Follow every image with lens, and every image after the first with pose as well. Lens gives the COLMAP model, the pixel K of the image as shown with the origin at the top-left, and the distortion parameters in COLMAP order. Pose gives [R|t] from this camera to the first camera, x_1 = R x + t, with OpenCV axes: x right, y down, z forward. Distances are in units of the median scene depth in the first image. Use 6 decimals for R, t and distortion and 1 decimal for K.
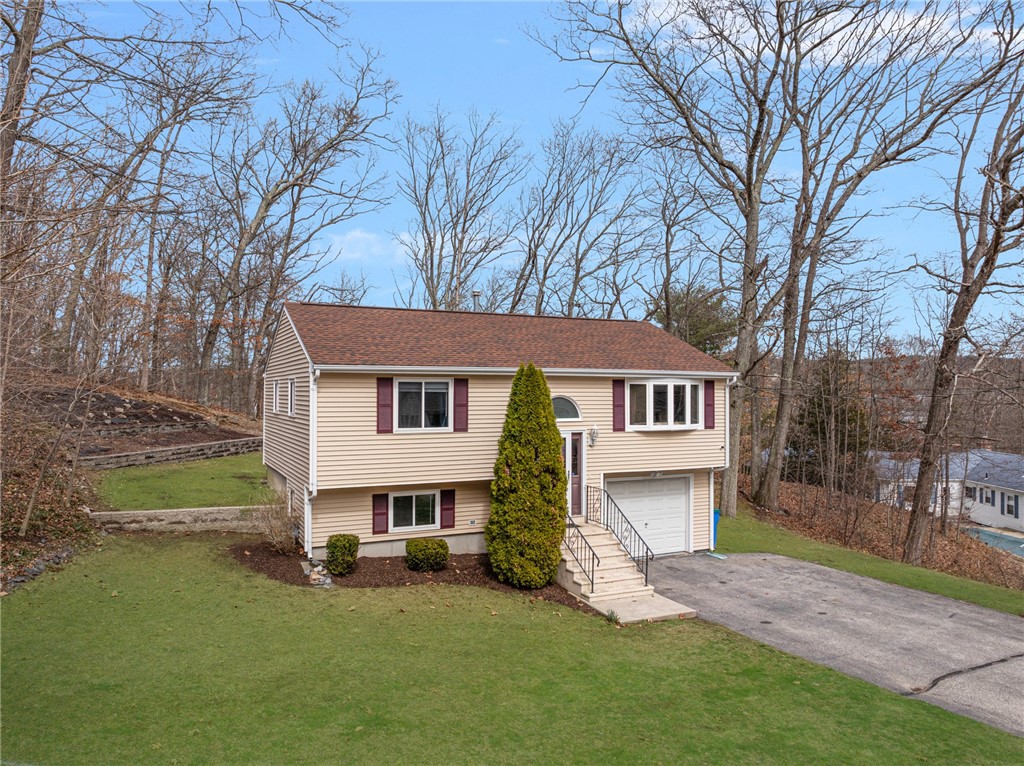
lens RADIAL K [[727.6, 0, 517.1], [0, 727.6, 390.7], [0, 0, 1]] dist [-0.049332, 0.015381]
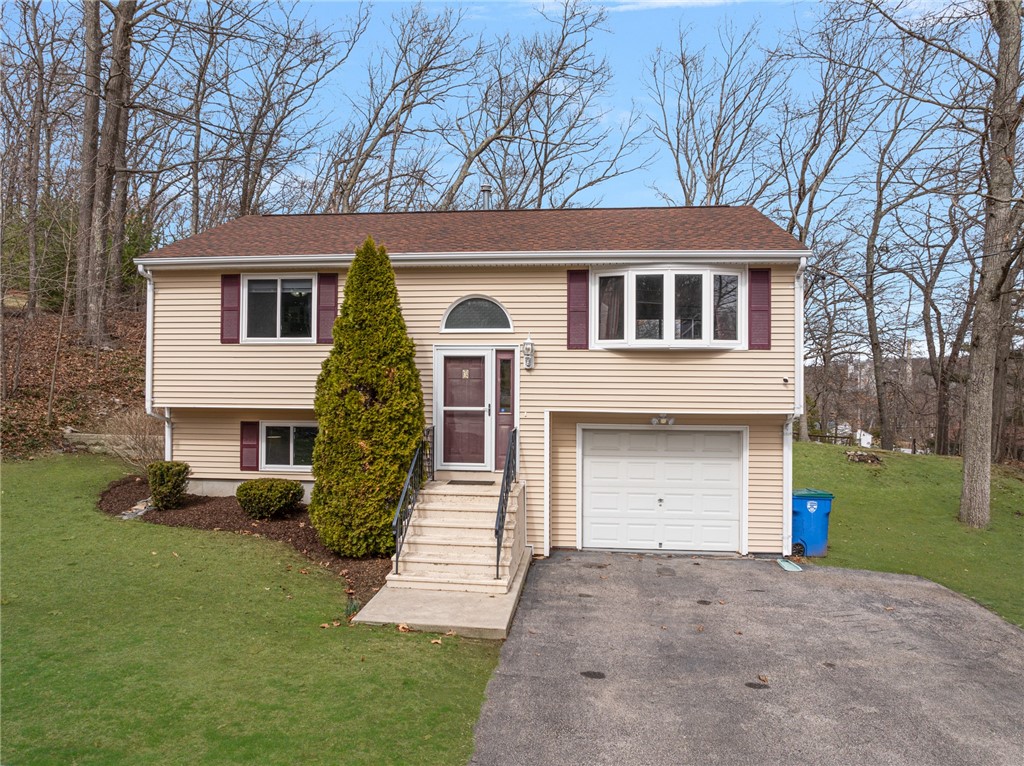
lens RADIAL K [[727.6, 0, 515.8], [0, 727.6, 390.2], [0, 0, 1]] dist [-0.049332, 0.015381]
pose [[0.847016, 0.004763, -0.531546, 0.486700], [-0.004515, 0.999988, 0.001767, 0.101757], [0.531548, 0.000903, 0.847028, 0.458072]]
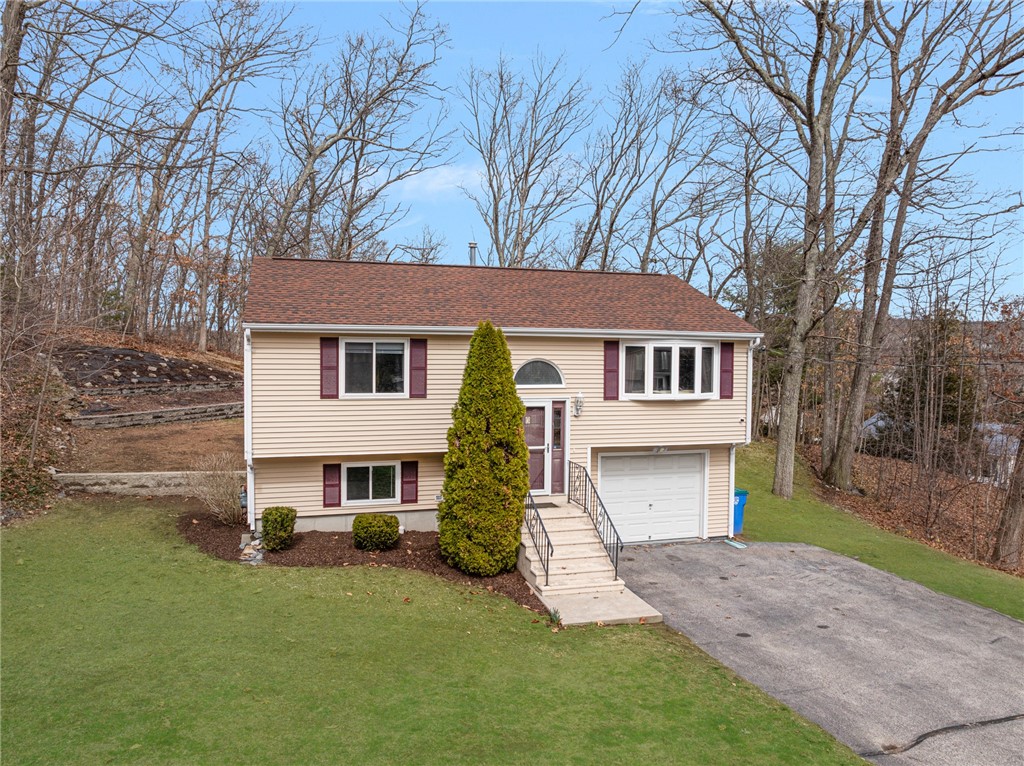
lens RADIAL K [[727.6, 0, 514.1], [0, 727.6, 392.0], [0, 0, 1]] dist [-0.049332, 0.015381]
pose [[0.986800, 0.016099, -0.161142, 0.182729], [-0.006981, 0.998350, 0.056996, -0.003186], [0.161794, -0.055119, 0.985284, 0.131099]]
